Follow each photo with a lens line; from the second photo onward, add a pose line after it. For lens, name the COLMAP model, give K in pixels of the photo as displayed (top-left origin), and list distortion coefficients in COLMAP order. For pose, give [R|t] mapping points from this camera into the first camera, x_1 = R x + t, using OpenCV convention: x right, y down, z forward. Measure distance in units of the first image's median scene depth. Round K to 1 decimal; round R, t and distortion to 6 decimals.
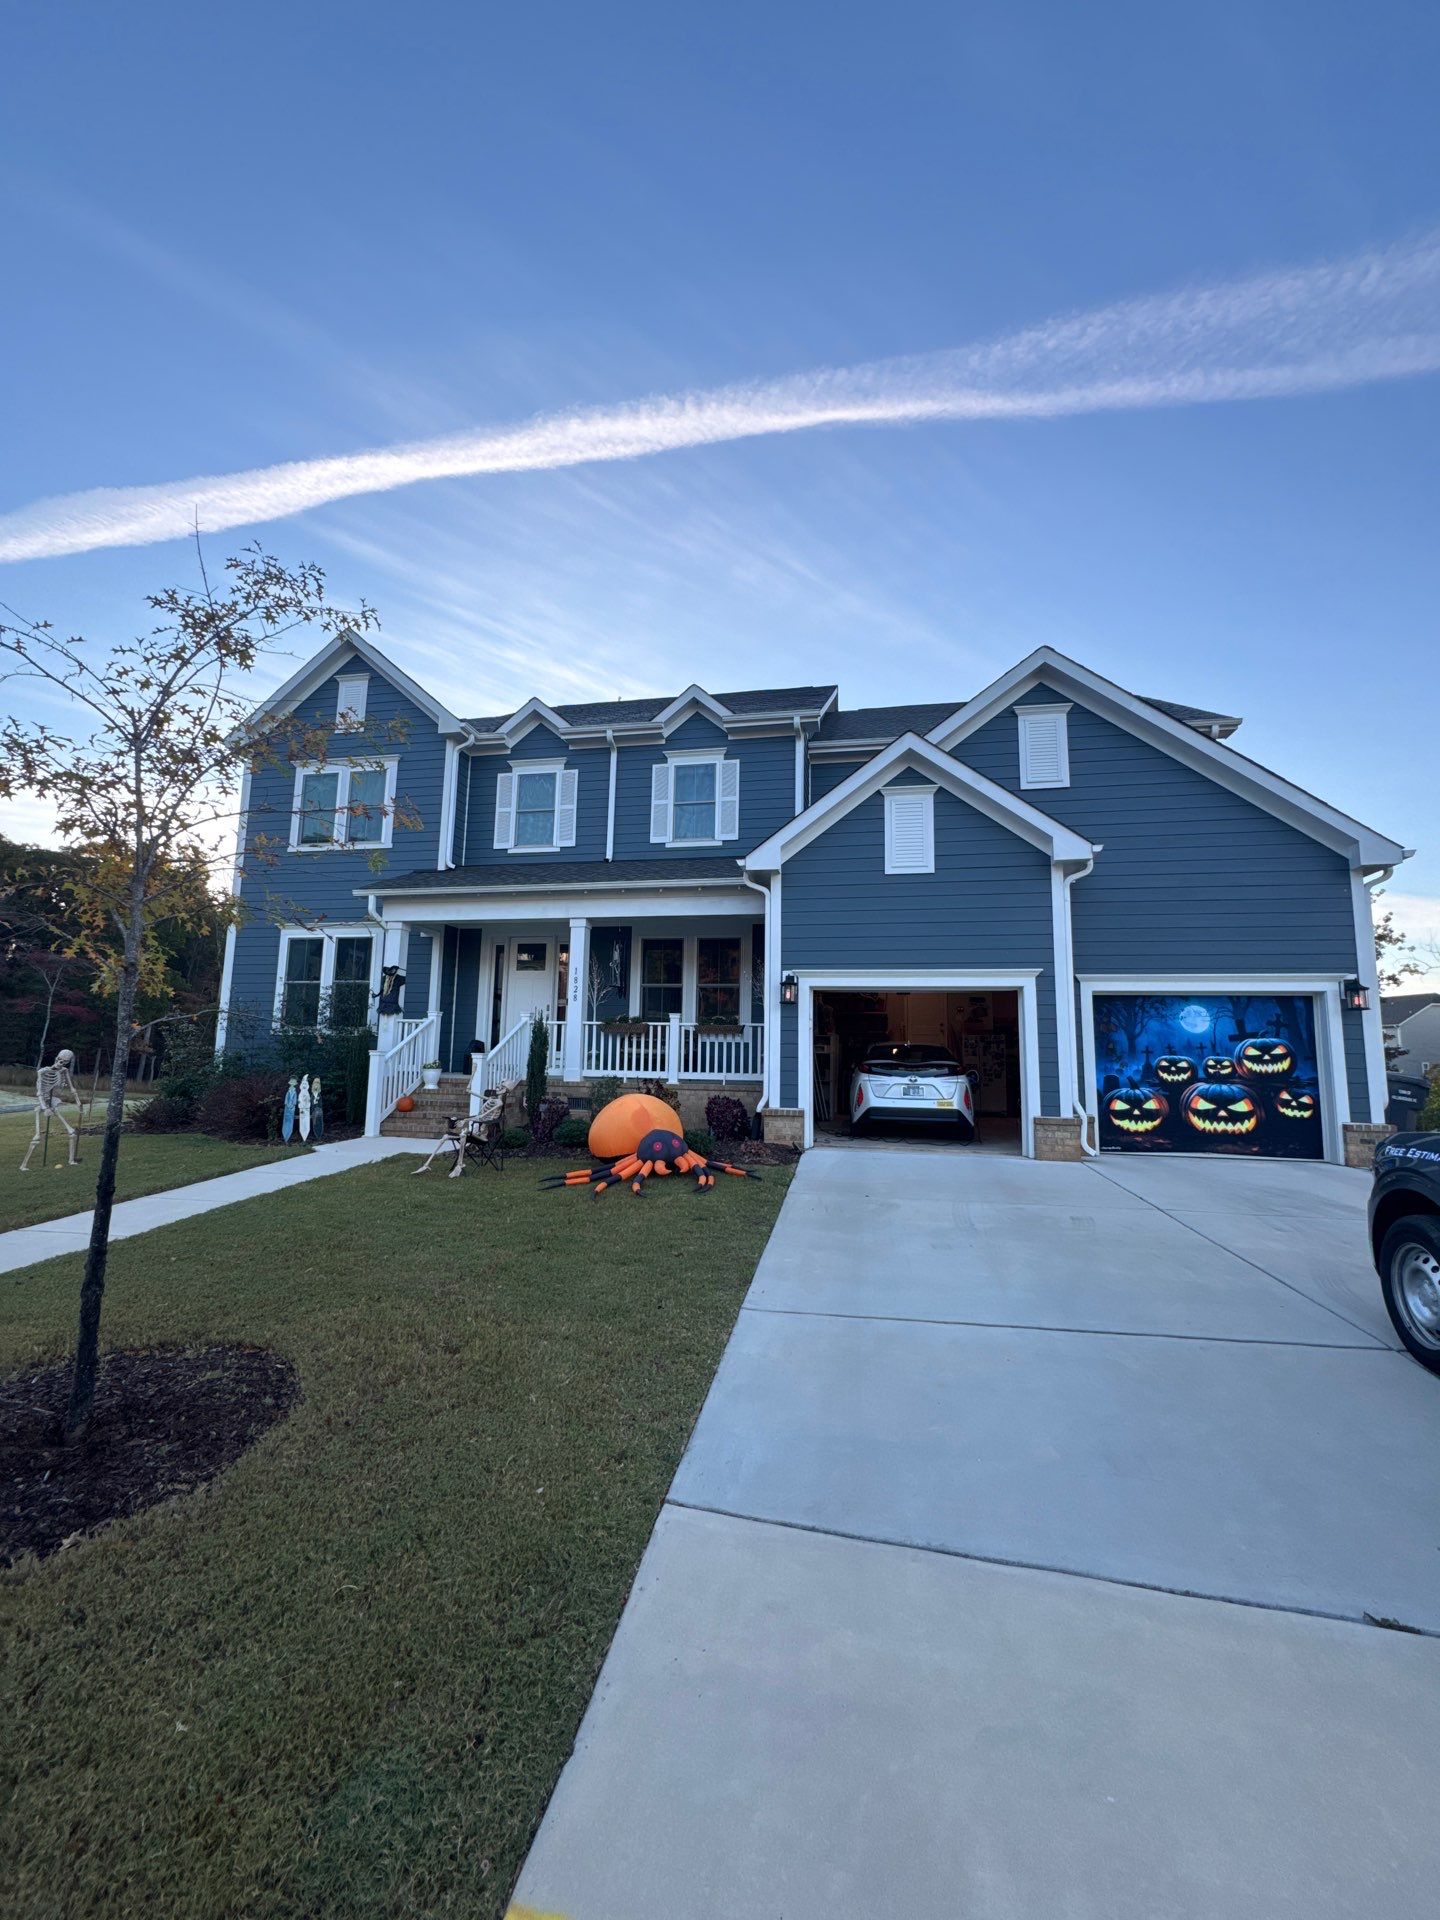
lens RADIAL K [[844.1, 0, 720.0], [0, 844.1, 960.0], [0, 0, 1]] dist [-0.027776, 0.000112]
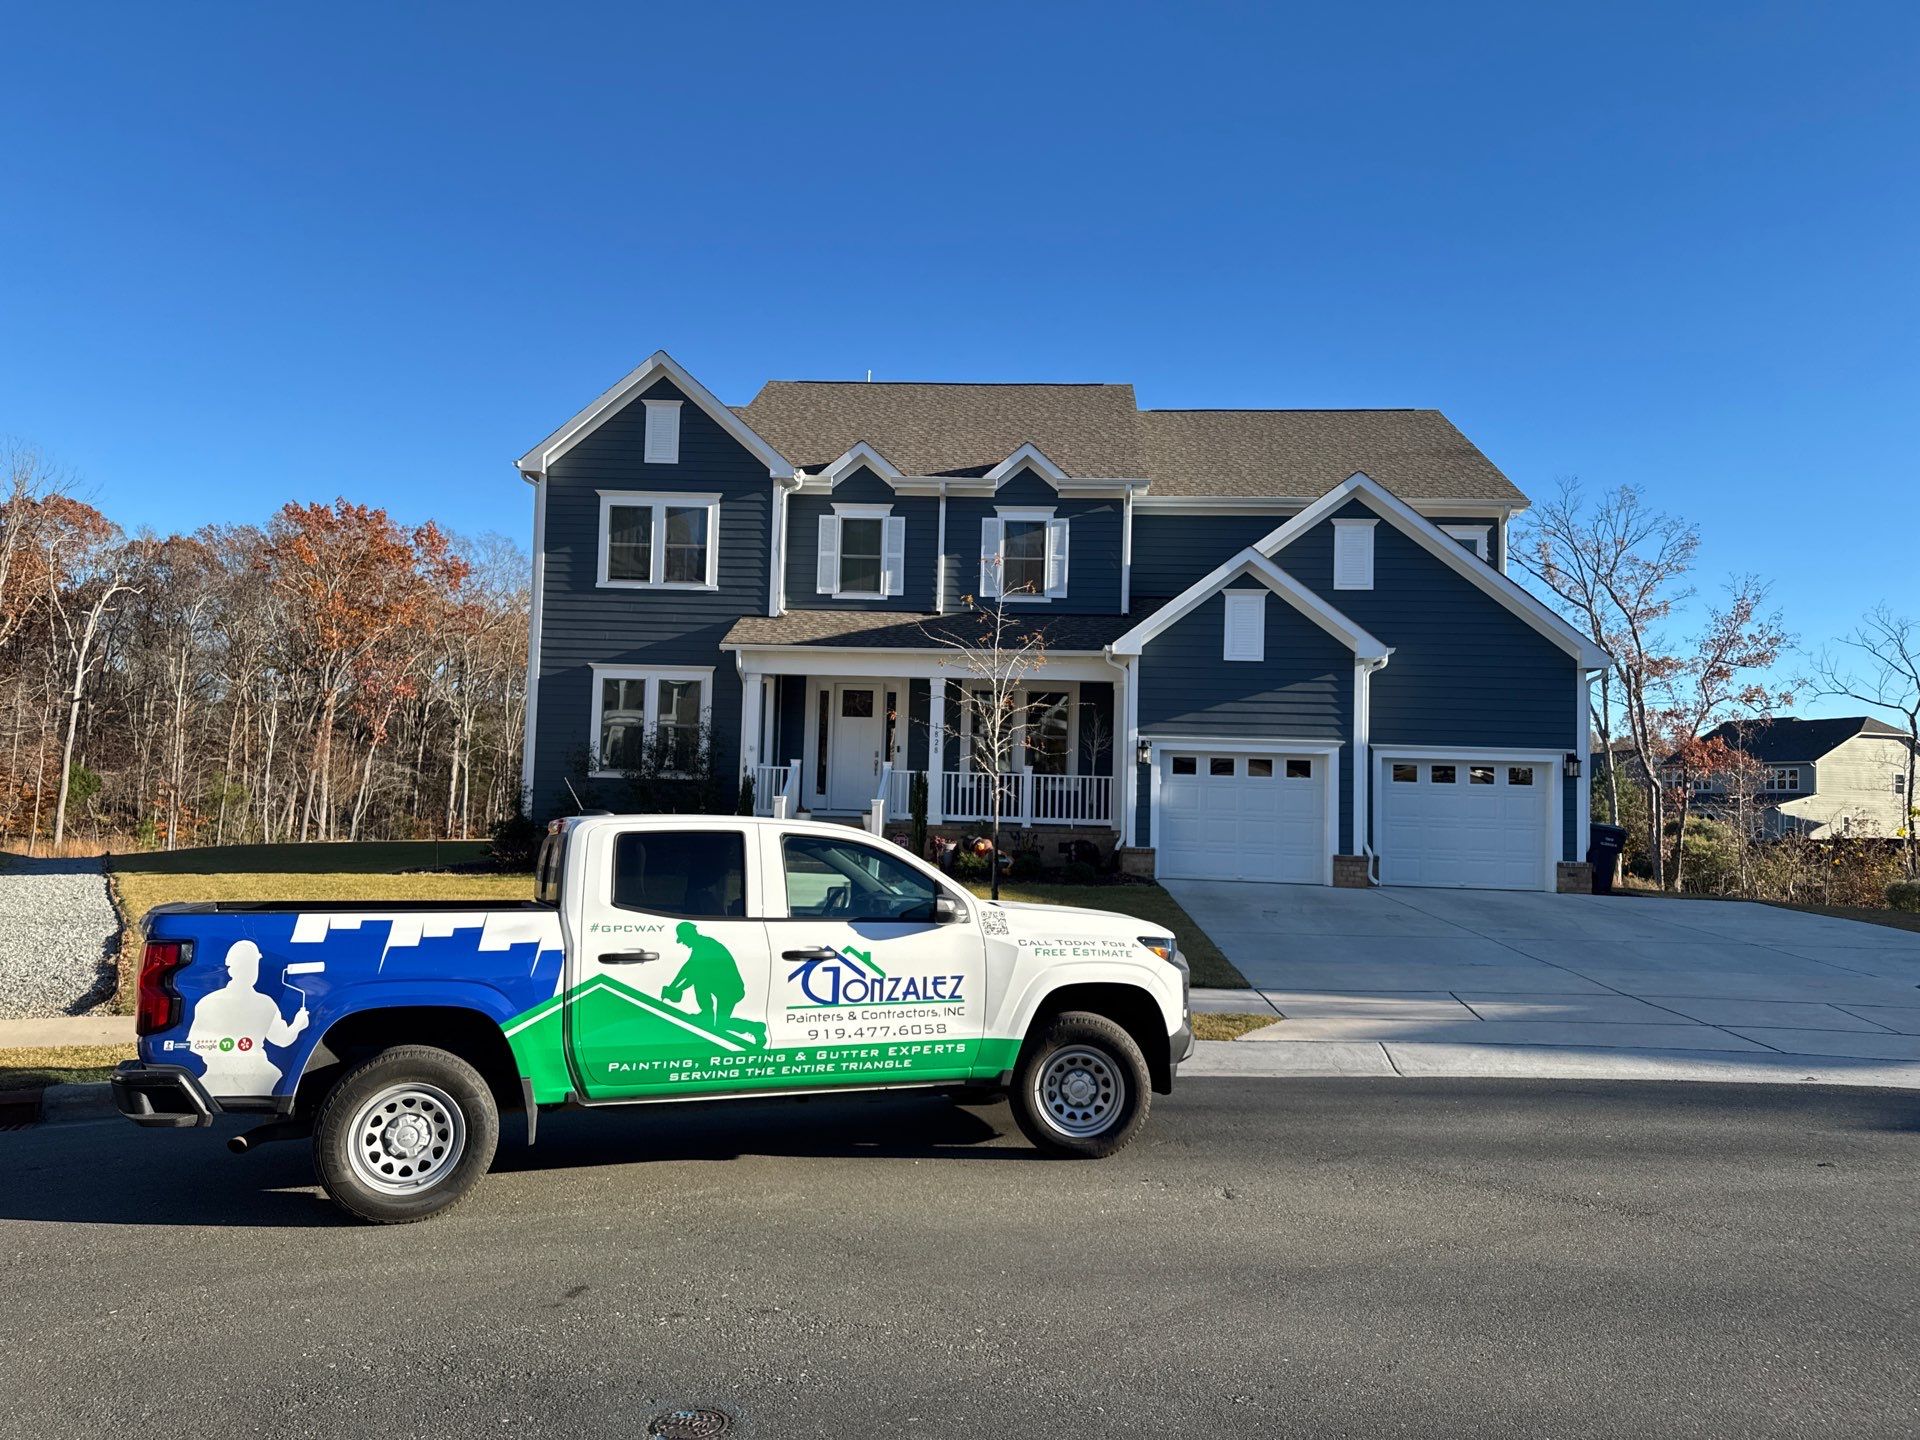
lens RADIAL K [[1345.8, 0, 960.0], [0, 1345.8, 720.0], [0, 0, 1]] dist [0.010372, 0.001598]
pose [[0.996194, 0.016254, 0.085632, -0.340024], [-0.021529, 0.997903, 0.061044, -0.120940], [-0.084460, -0.062655, 0.994455, -0.894600]]
